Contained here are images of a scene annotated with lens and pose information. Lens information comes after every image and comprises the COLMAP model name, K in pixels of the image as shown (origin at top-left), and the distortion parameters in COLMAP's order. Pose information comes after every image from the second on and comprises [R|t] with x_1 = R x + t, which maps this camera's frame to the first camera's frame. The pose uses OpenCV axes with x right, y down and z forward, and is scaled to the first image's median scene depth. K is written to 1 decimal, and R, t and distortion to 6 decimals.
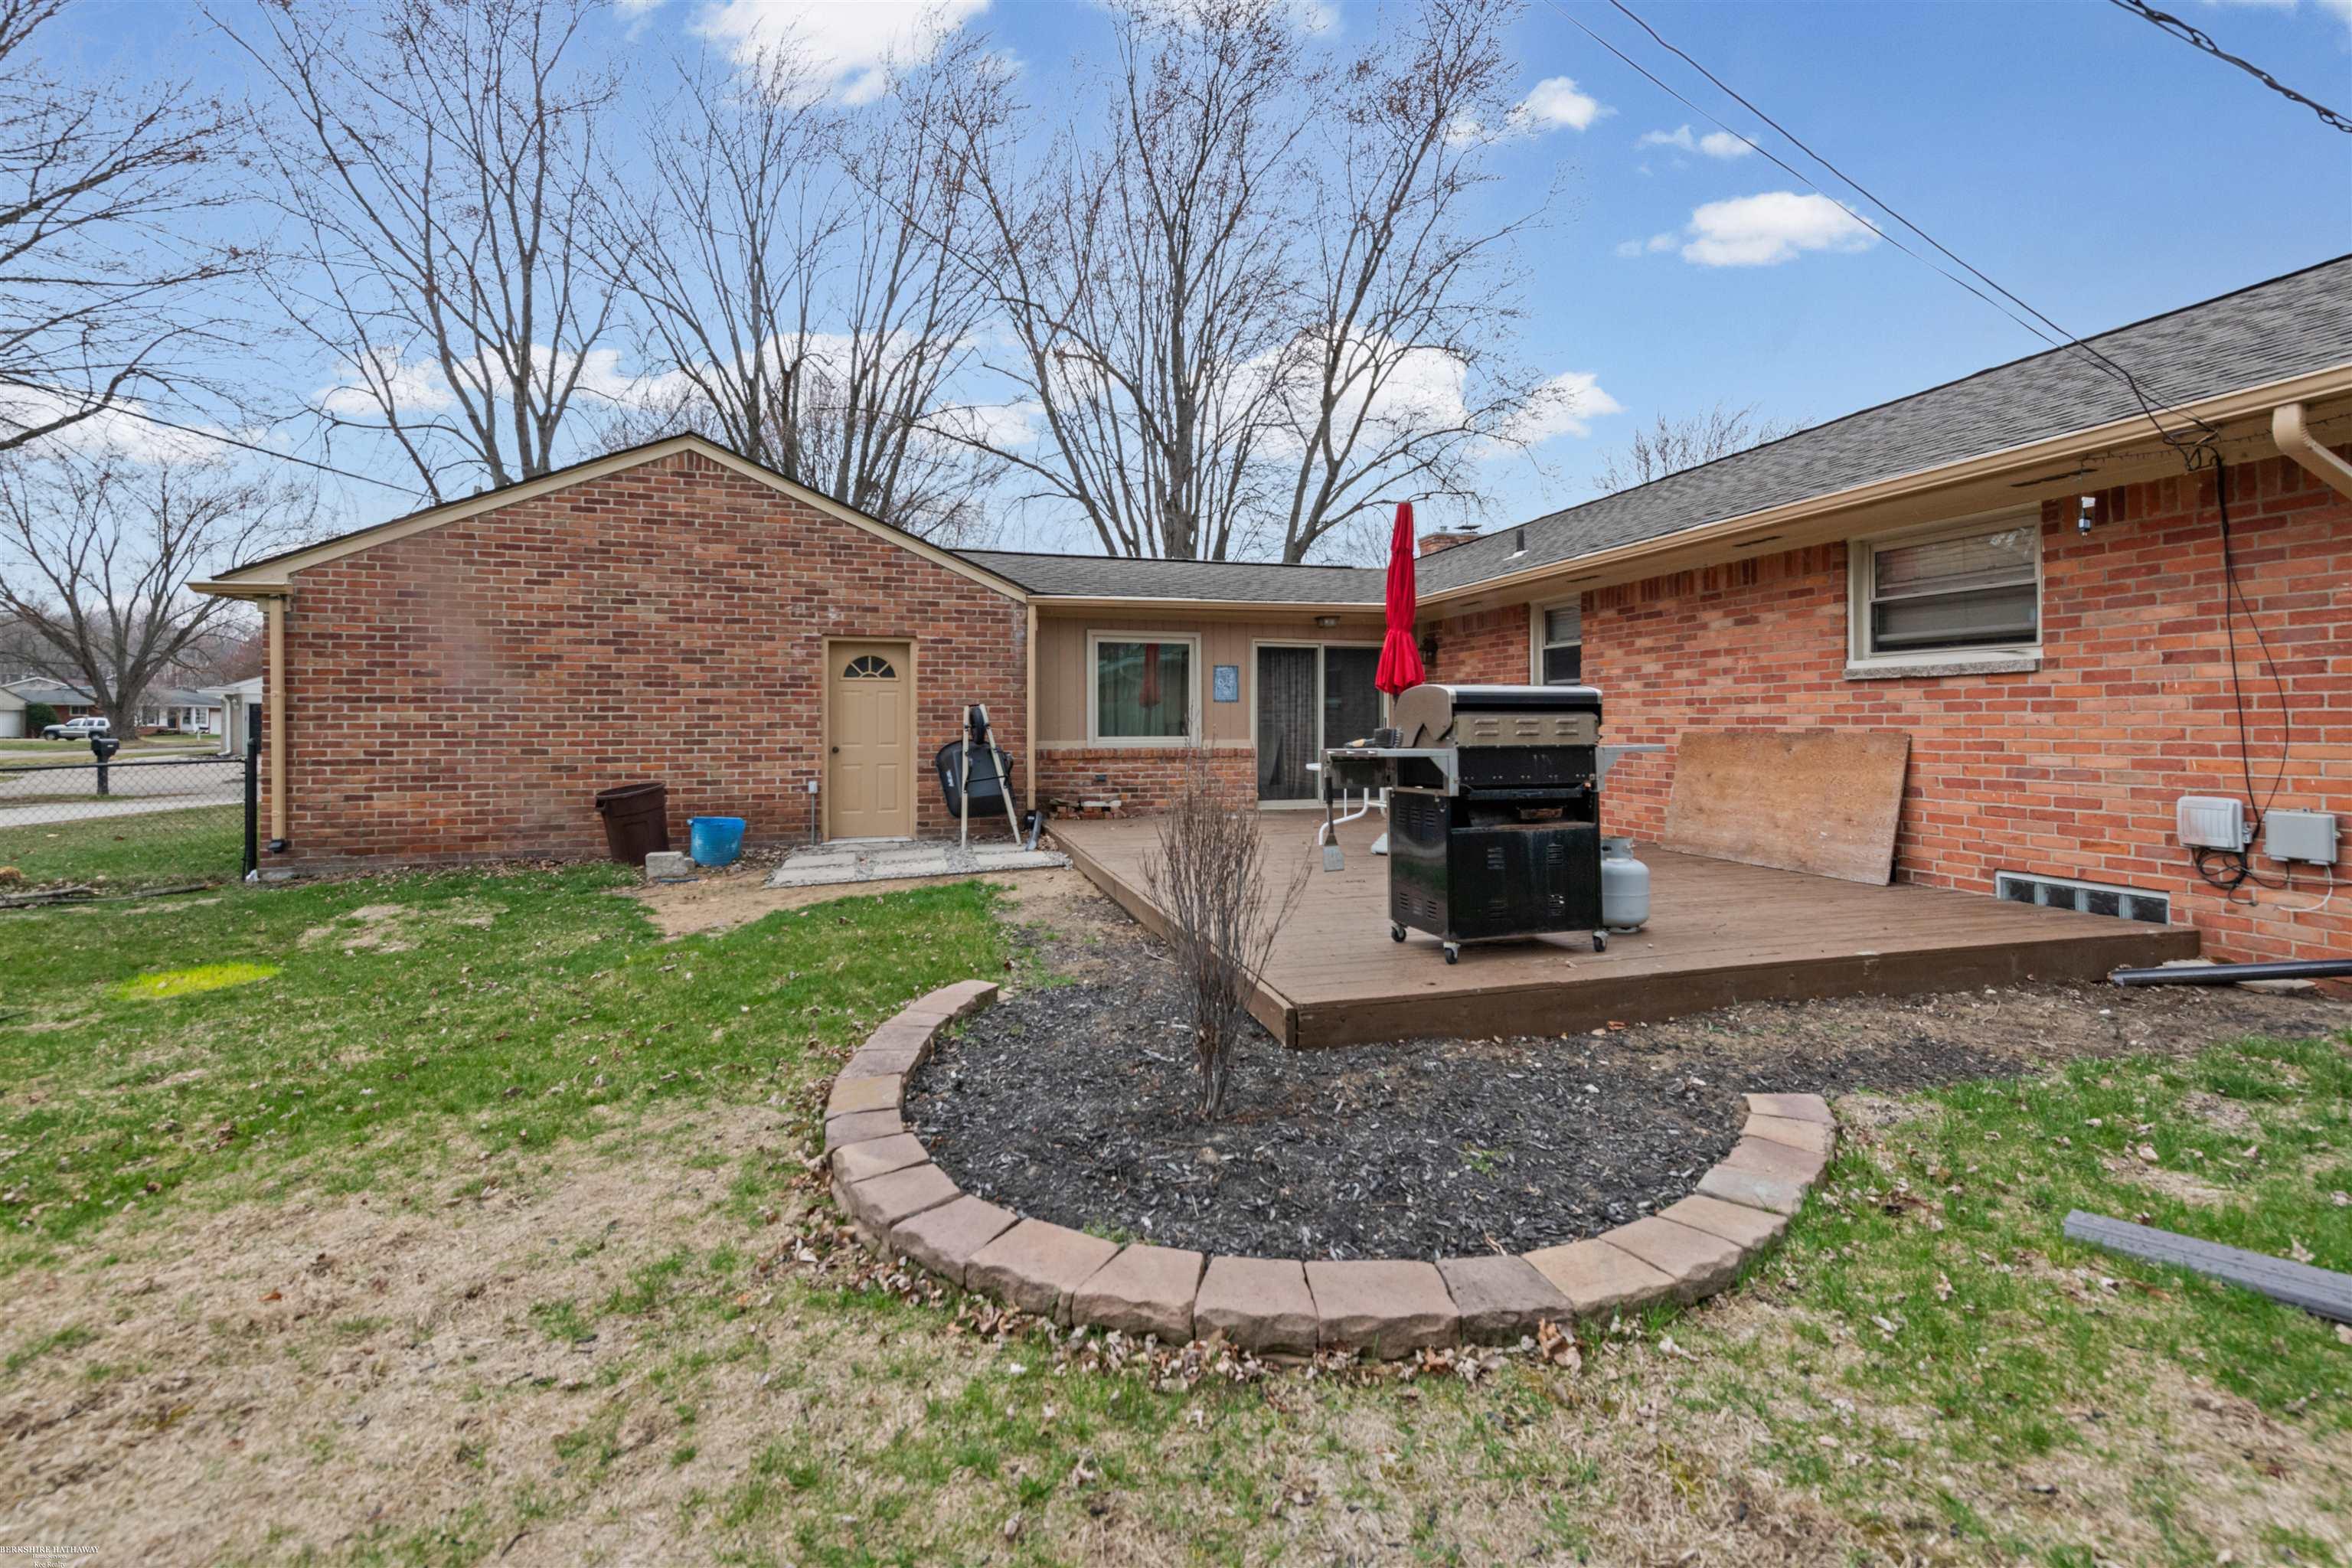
lens RADIAL K [[944.7, 0, 1140.9], [0, 944.7, 739.5], [0, 0, 1]] dist [0.011793, -0.001626]
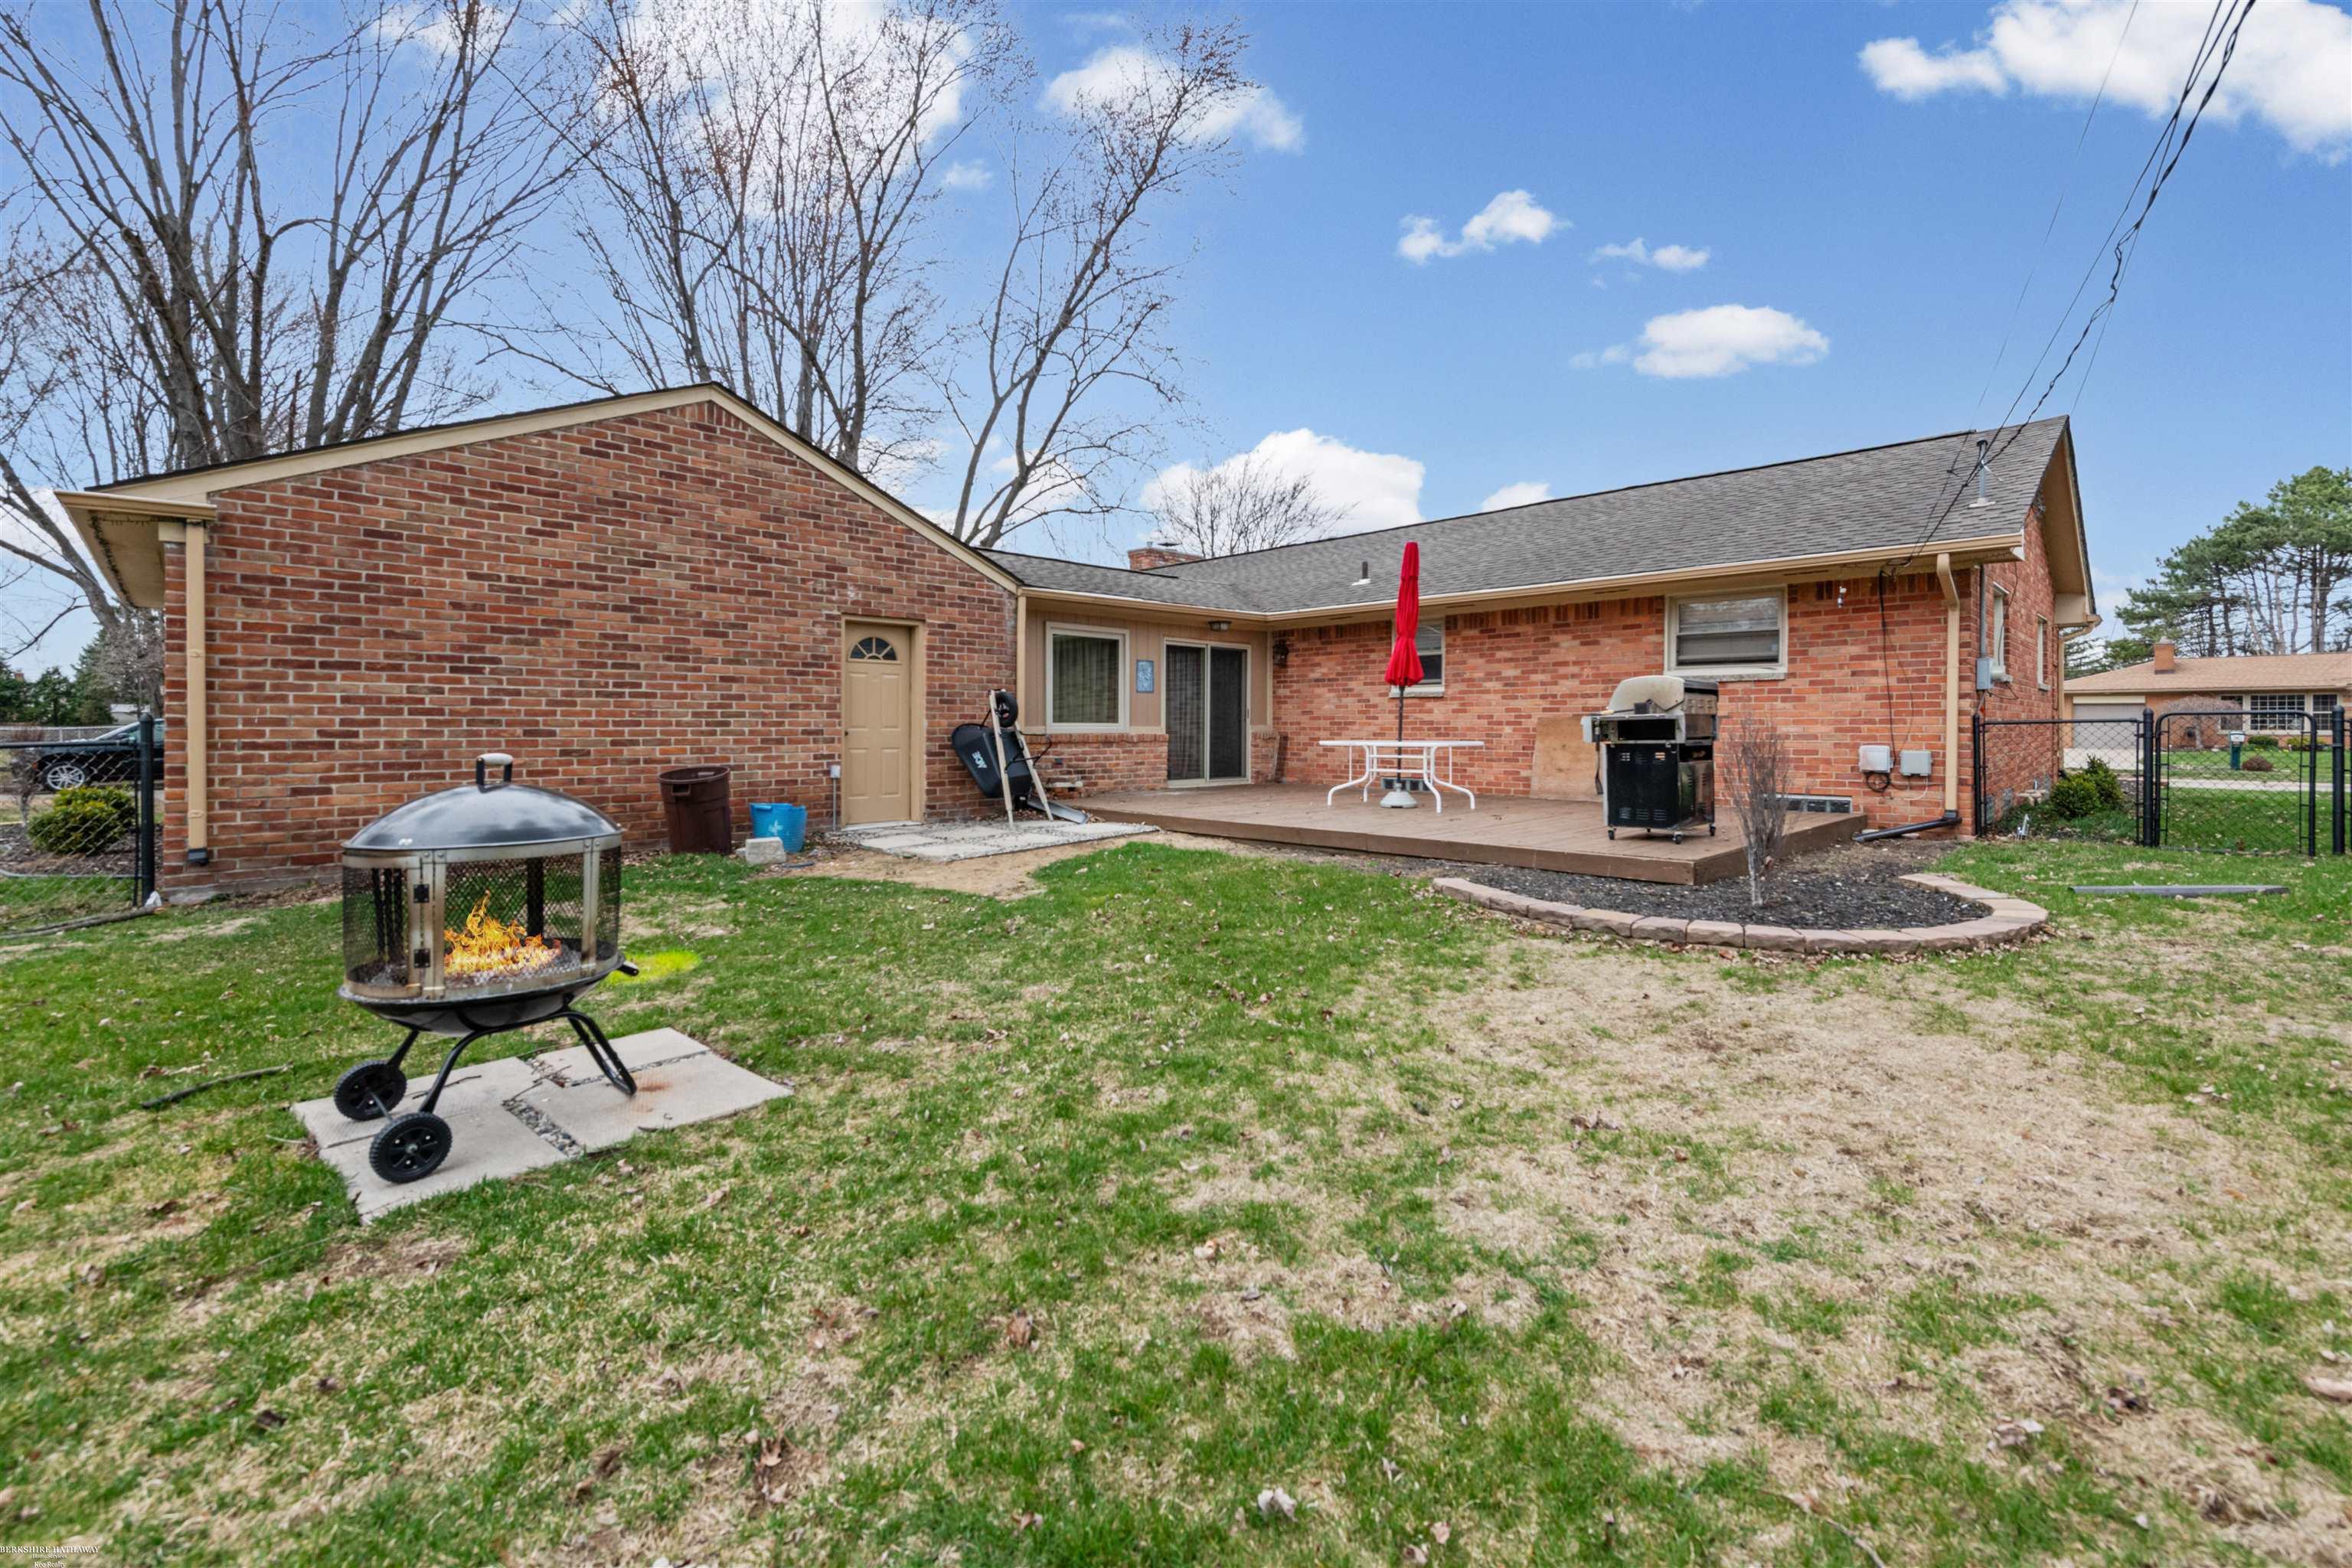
lens RADIAL K [[961.7, 0, 1177.3], [0, 961.7, 761.4], [0, 0, 1]] dist [0.004469, 0.000162]
pose [[0.880638, -0.014474, 0.473569, -0.541772], [0.004519, 0.999744, 0.022151, 0.021588], [-0.473768, -0.017367, 0.880478, -0.029971]]
